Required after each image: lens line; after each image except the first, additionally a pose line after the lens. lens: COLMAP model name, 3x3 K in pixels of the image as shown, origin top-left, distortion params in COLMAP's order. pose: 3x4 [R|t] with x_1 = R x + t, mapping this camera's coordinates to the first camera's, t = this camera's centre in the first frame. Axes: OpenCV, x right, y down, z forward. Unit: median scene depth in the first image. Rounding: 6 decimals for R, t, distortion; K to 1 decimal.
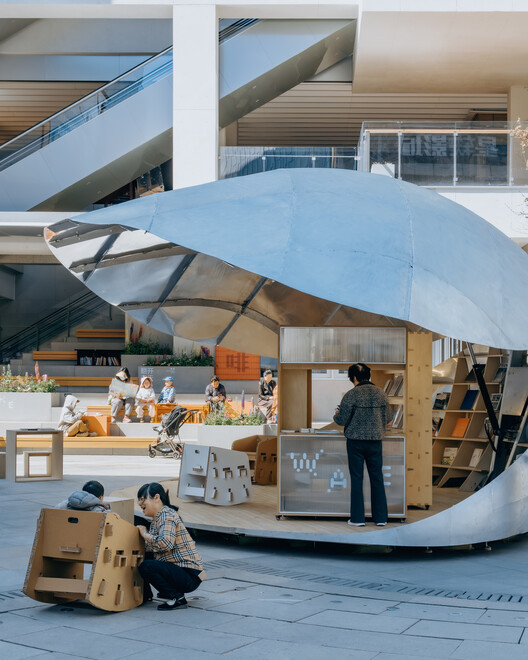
lens RADIAL K [[1320.7, 0, 264.0], [0, 1320.7, 330.0], [0, 0, 1]] dist [0.005909, -0.010443]
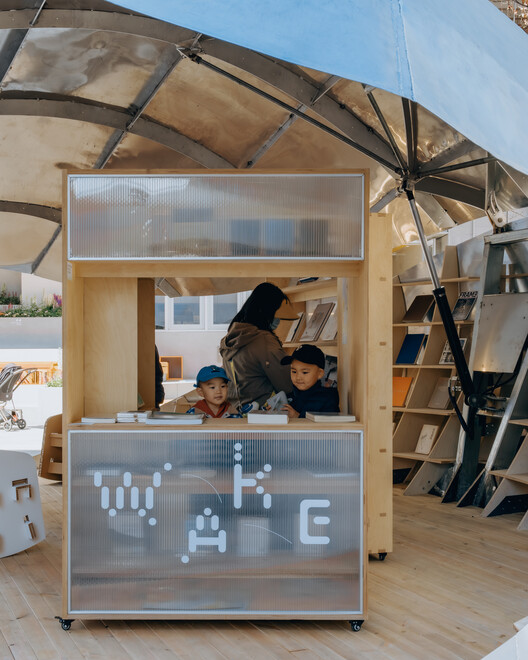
lens RADIAL K [[972.5, 0, 264.0], [0, 972.5, 330.0], [0, 0, 1]] dist [0.009380, 0.010645]
pose [[0.994241, -0.009932, 0.106704, 0.031632], [0.007236, 0.999646, 0.025617, 0.030260], [-0.106921, -0.024697, 0.993961, 0.520929]]
